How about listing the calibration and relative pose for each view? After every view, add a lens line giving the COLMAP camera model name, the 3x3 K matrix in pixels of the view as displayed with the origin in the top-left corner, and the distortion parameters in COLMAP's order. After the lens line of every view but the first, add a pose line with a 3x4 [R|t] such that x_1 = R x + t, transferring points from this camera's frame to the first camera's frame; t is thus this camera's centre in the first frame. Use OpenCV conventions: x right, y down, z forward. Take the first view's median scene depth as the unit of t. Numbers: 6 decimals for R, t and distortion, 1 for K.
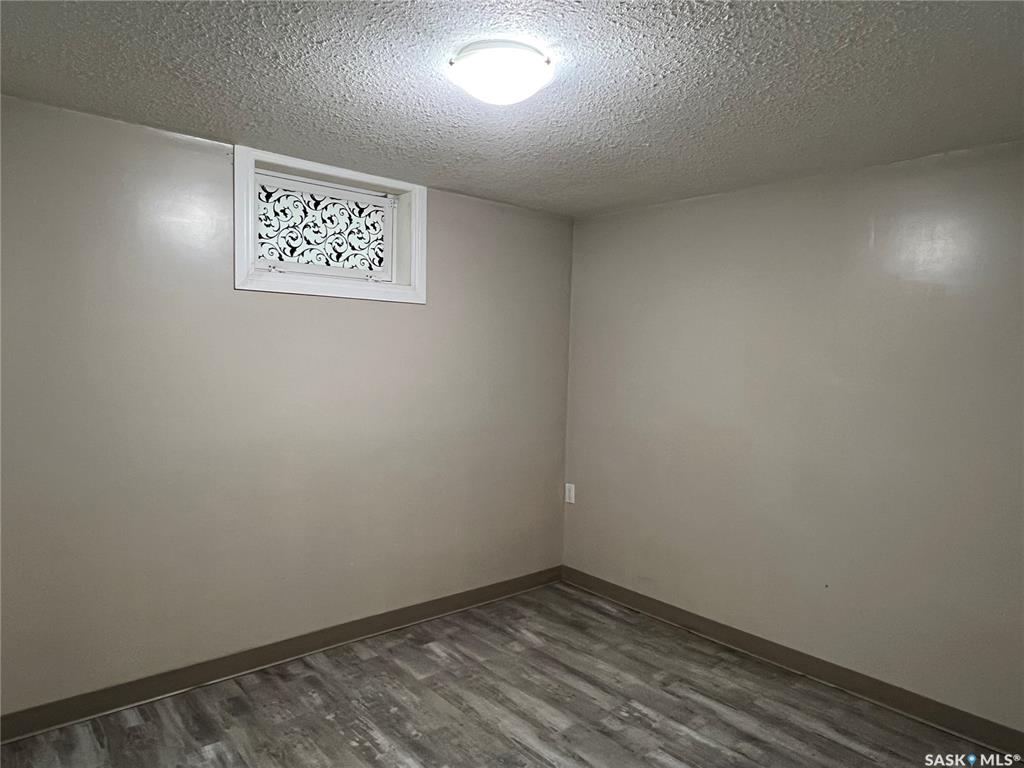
lens RADIAL K [[660.3, 0, 512.0], [0, 660.3, 384.0], [0, 0, 1]] dist [-0.002411, -0.000755]
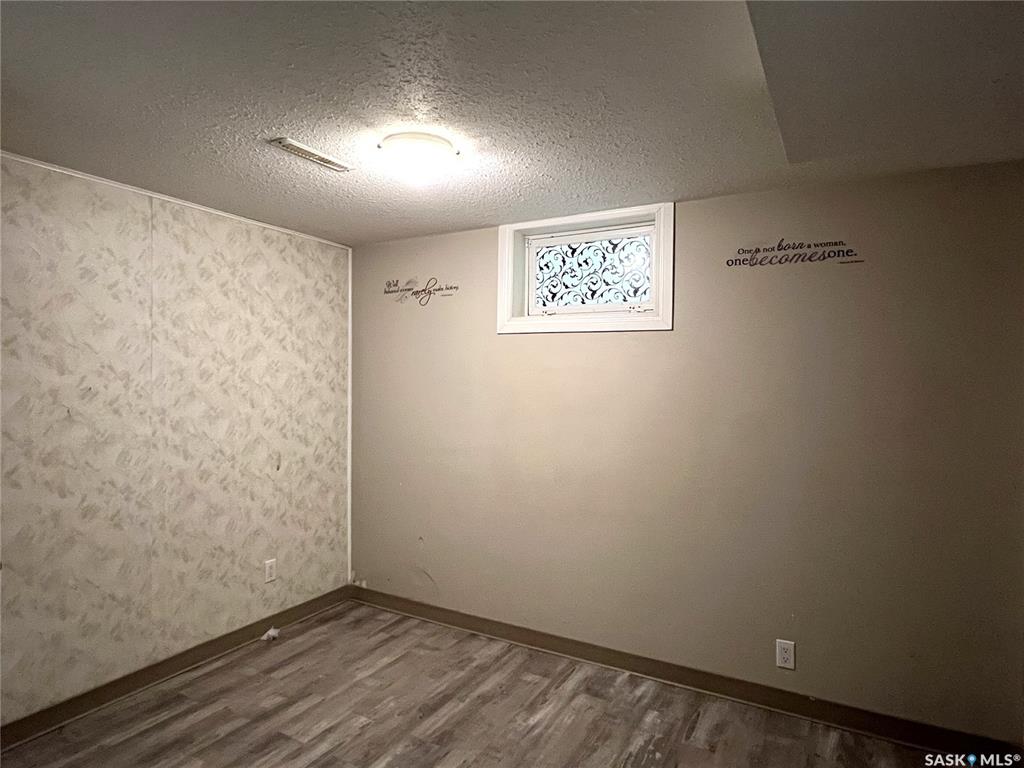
lens RADIAL K [[608.7, 0, 512.0], [0, 608.7, 384.0], [0, 0, 1]] dist [0.001085, 0.000164]
pose [[0.358854, -0.009905, -0.933341, 0.634828], [-0.043990, 0.998653, -0.027512, -0.013078], [0.932357, 0.050930, 0.357935, 0.538060]]
